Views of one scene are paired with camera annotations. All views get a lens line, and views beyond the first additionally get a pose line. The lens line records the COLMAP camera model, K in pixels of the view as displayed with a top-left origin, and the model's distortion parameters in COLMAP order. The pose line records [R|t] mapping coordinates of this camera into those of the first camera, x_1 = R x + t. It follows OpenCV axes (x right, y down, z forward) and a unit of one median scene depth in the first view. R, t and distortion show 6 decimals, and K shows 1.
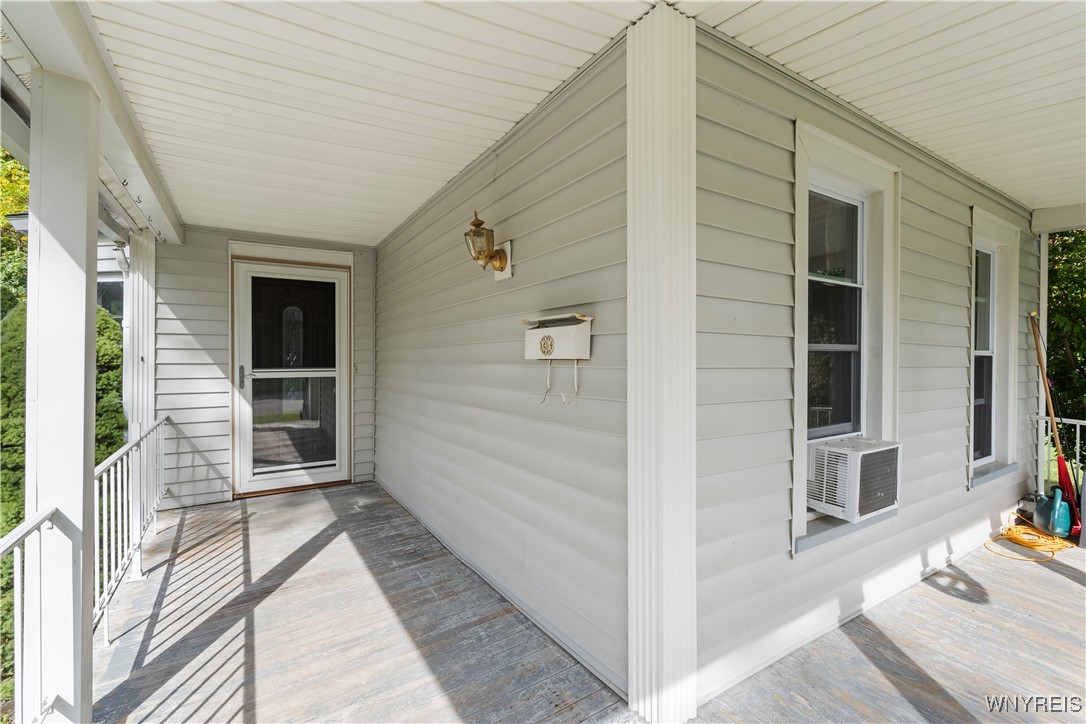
lens RADIAL K [[487.7, 0, 546.5], [0, 487.7, 360.3], [0, 0, 1]] dist [-0.003168, 0.000924]
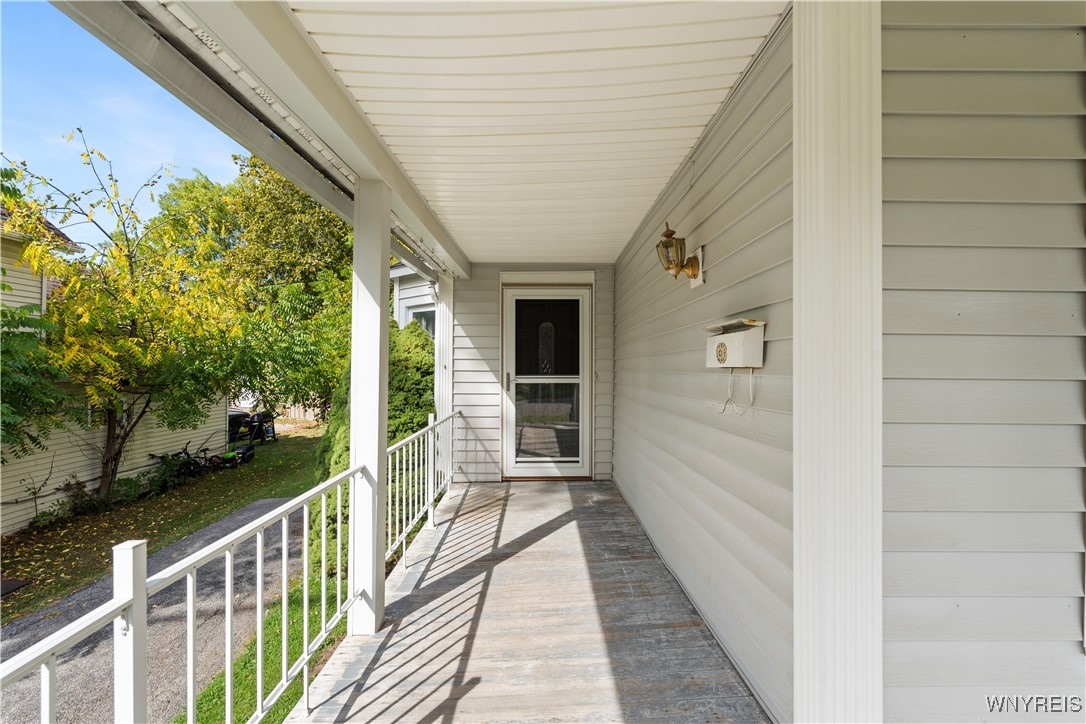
lens RADIAL K [[487.7, 0, 542.7], [0, 487.7, 365.1], [0, 0, 1]] dist [-0.003168, 0.000924]
pose [[0.850543, -0.000990, -0.525904, 0.159595], [-0.003499, 0.999965, -0.007540, 0.001699], [0.525894, 0.008253, 0.850510, -0.001174]]
